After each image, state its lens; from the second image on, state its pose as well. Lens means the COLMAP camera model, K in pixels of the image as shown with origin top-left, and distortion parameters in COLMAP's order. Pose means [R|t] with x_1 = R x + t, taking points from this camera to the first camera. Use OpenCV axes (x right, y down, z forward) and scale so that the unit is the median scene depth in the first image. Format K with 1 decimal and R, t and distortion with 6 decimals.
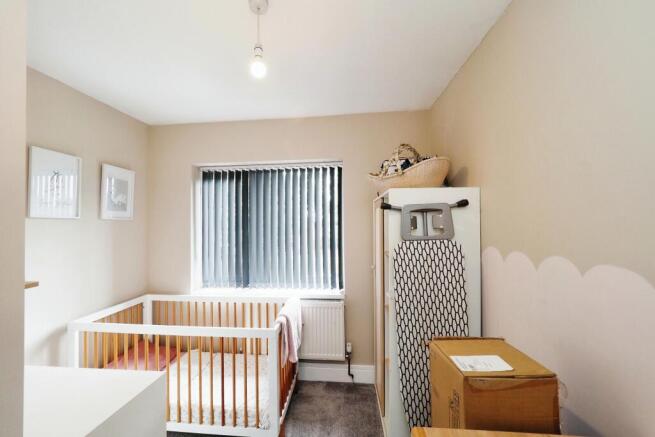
lens RADIAL K [[275.3, 0, 313.2], [0, 275.3, 216.1], [0, 0, 1]] dist [0.001395, 0.000368]
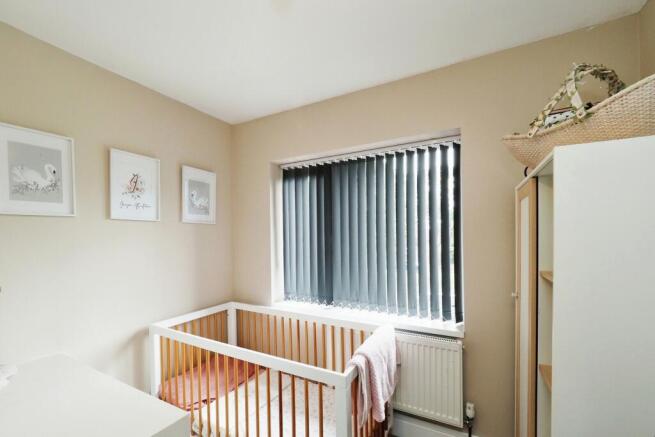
lens RADIAL K [[263.6, 0, 326.4], [0, 263.6, 232.1], [0, 0, 1]] dist [0.013521, -0.000100]
pose [[0.919722, 0.006008, -0.392525, 0.062656], [0.002299, 0.999783, 0.020691, 0.022856], [0.392564, -0.019932, 0.919509, 0.283854]]
